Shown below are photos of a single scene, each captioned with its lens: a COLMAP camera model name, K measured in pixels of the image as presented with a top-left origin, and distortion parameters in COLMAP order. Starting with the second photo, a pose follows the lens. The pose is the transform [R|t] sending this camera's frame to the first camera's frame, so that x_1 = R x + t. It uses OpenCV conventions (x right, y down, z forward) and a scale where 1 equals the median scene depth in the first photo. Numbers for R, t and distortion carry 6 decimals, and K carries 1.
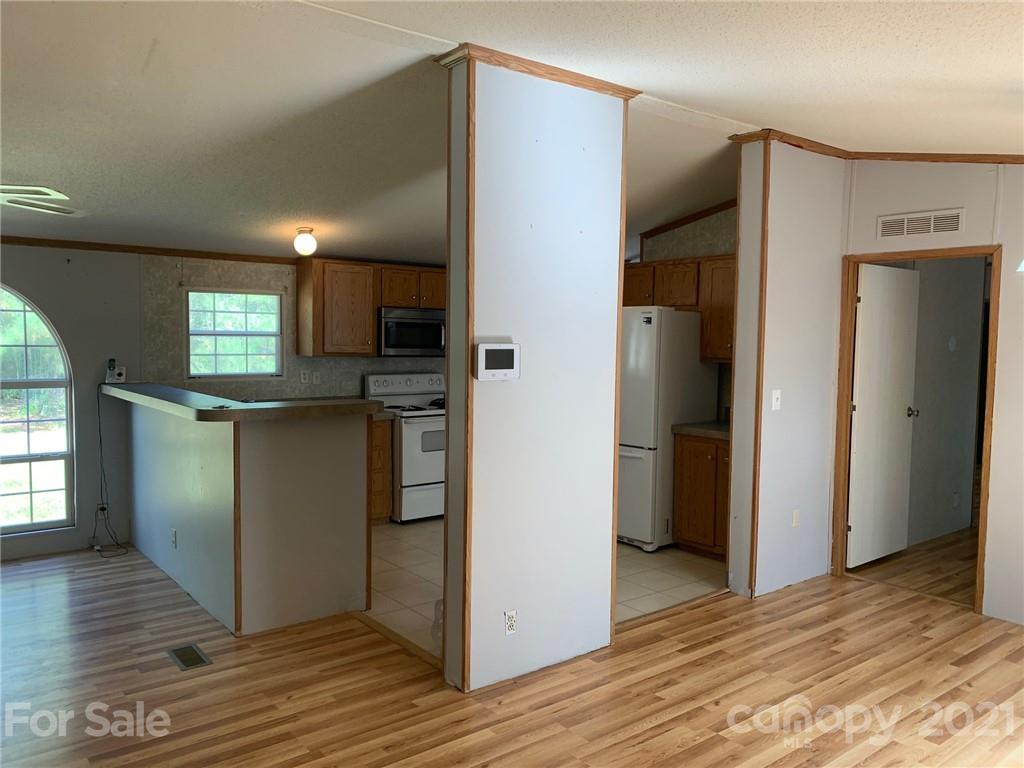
lens RADIAL K [[787.4, 0, 511.0], [0, 787.4, 392.8], [0, 0, 1]] dist [0.046285, -0.067141]
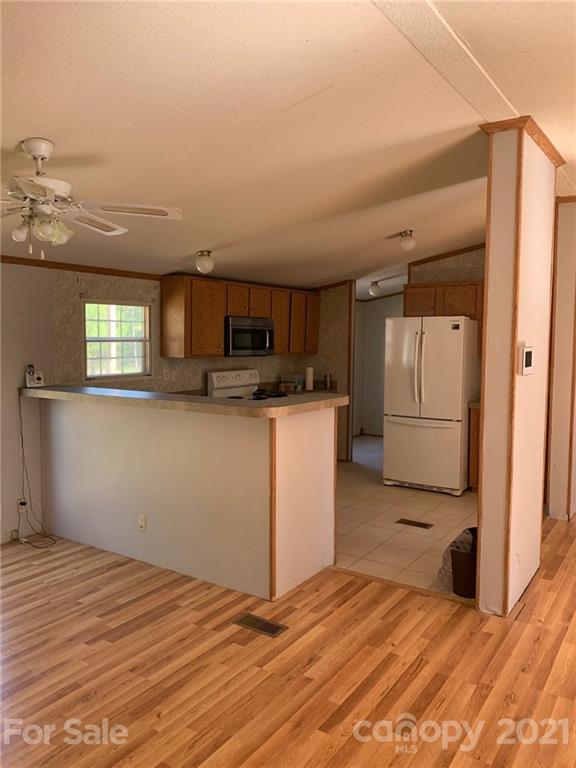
lens RADIAL K [[590.5, 0, 293.9], [0, 590.5, 377.2], [0, 0, 1]] dist [0.046285, -0.067141]
pose [[0.947917, -0.030953, 0.317010, -0.426758], [0.031257, 0.999503, 0.004128, -0.017813], [-0.316980, 0.005995, 0.948413, 0.116965]]
